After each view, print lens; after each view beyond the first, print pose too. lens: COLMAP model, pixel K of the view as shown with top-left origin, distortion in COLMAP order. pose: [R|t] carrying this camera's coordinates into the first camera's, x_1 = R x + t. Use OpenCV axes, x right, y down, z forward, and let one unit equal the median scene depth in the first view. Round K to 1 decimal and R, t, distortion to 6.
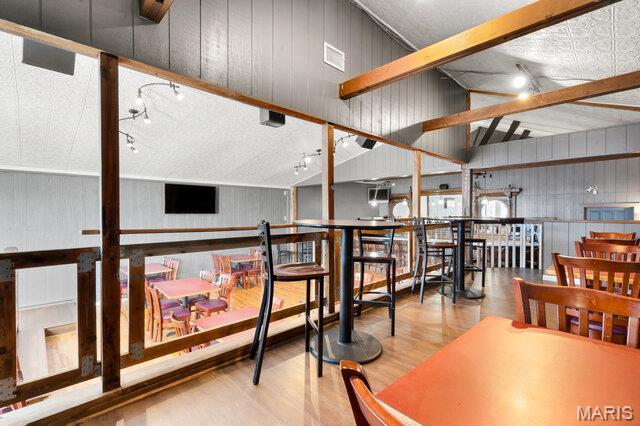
lens RADIAL K [[293.2, 0, 319.4], [0, 293.2, 214.4], [0, 0, 1]] dist [-0.003115, -0.000402]
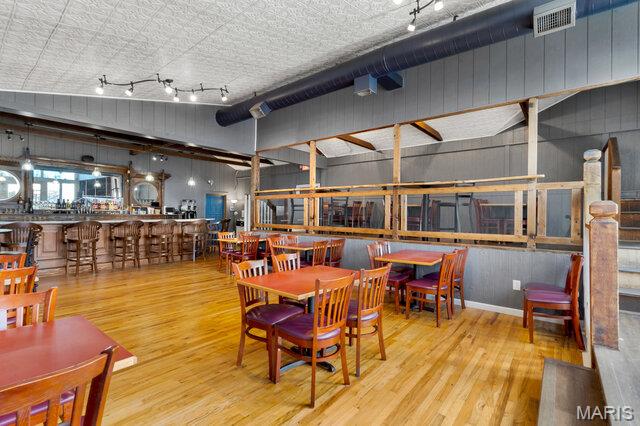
lens RADIAL K [[293.2, 0, 319.4], [0, 293.2, 214.4], [0, 0, 1]] dist [-0.003115, -0.000402]
pose [[-0.106535, -0.004098, 0.994301, -0.695343], [-0.004708, 0.999982, 0.003617, 0.082971], [-0.994298, -0.004296, -0.106552, 0.717780]]
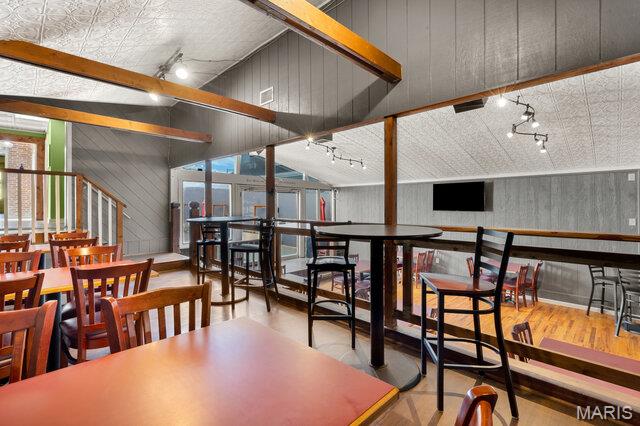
lens RADIAL K [[295.7, 0, 317.2], [0, 295.7, 206.1], [0, 0, 1]] dist [-0.000888, -0.000150]
pose [[0.006248, -0.000665, -0.999980, 0.620240], [-0.009554, 0.999954, -0.000725, -0.014769], [0.999935, 0.009558, 0.006241, 0.541919]]
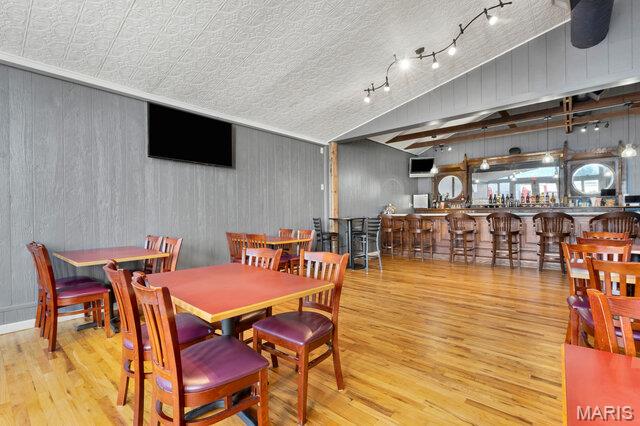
lens RADIAL K [[293.2, 0, 319.4], [0, 293.2, 214.4], [0, 0, 1]] dist [-0.003115, -0.000402]
pose [[0.996282, -0.010473, 0.085509, -0.254276], [0.010339, 0.999945, 0.002008, 0.107593], [-0.085526, -0.001117, 0.996335, 0.422147]]
